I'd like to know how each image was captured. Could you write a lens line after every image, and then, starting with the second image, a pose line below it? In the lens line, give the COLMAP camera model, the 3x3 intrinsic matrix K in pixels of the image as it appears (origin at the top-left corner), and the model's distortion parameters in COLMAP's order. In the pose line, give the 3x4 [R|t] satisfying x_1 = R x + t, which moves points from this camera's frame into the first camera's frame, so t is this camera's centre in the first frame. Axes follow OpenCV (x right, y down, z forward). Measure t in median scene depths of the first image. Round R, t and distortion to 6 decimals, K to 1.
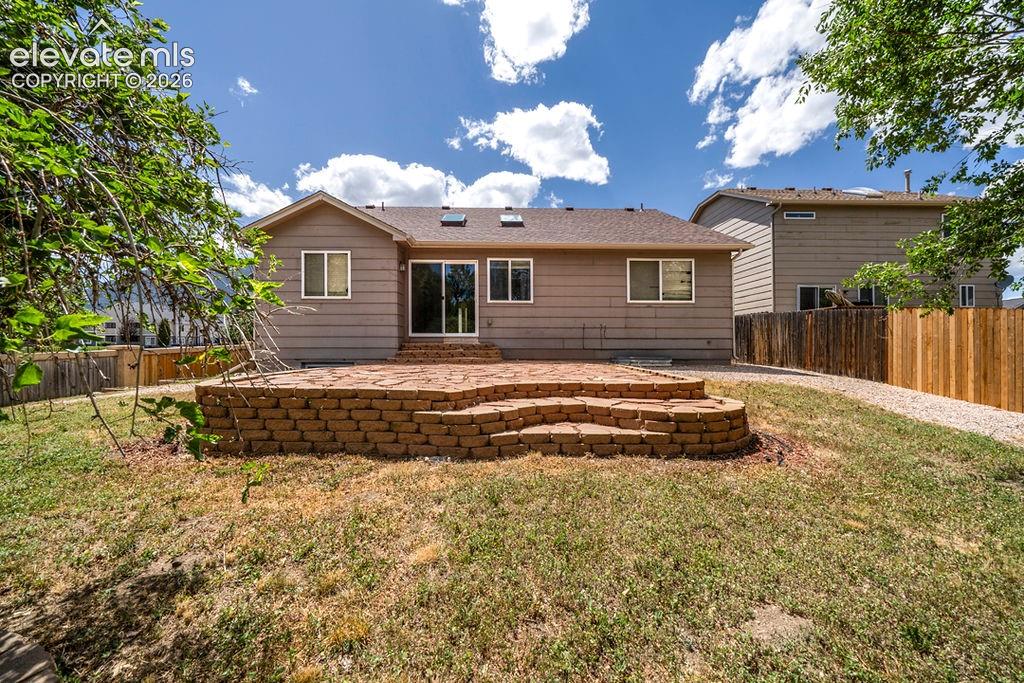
lens RADIAL K [[407.8, 0, 510.0], [0, 407.8, 342.4], [0, 0, 1]] dist [0.004405, 0.000404]
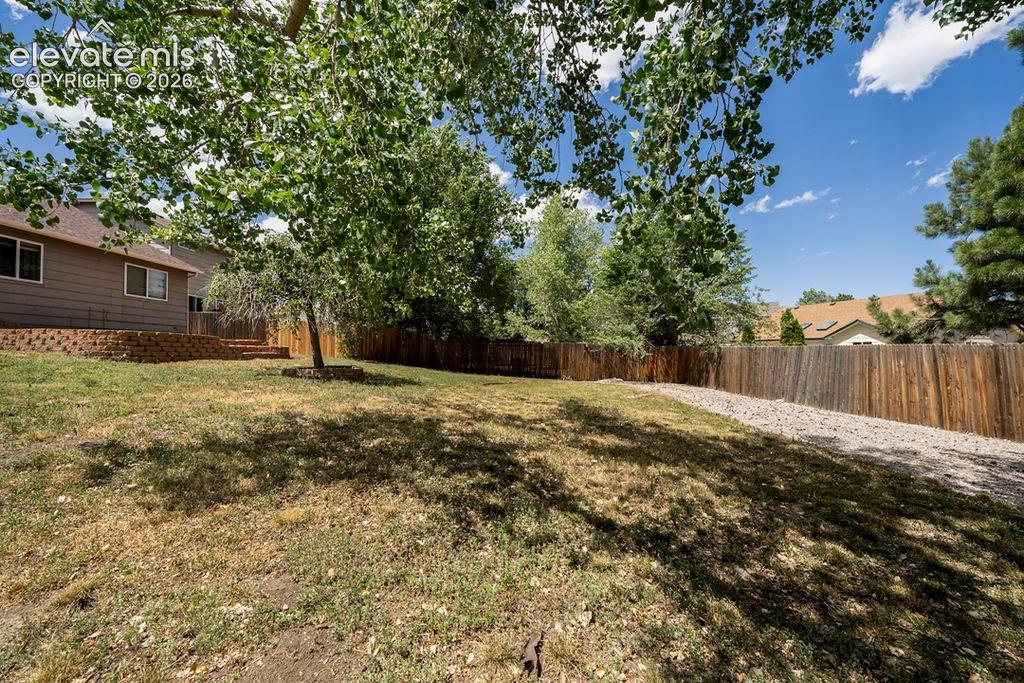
lens RADIAL K [[407.8, 0, 512.1], [0, 407.8, 340.9], [0, 0, 1]] dist [0.004405, 0.000404]
pose [[0.036902, 0.027445, 0.998942, -1.012365], [-0.003845, 0.999619, -0.027322, 0.085286], [-0.999311, -0.002833, 0.036993, -0.328178]]
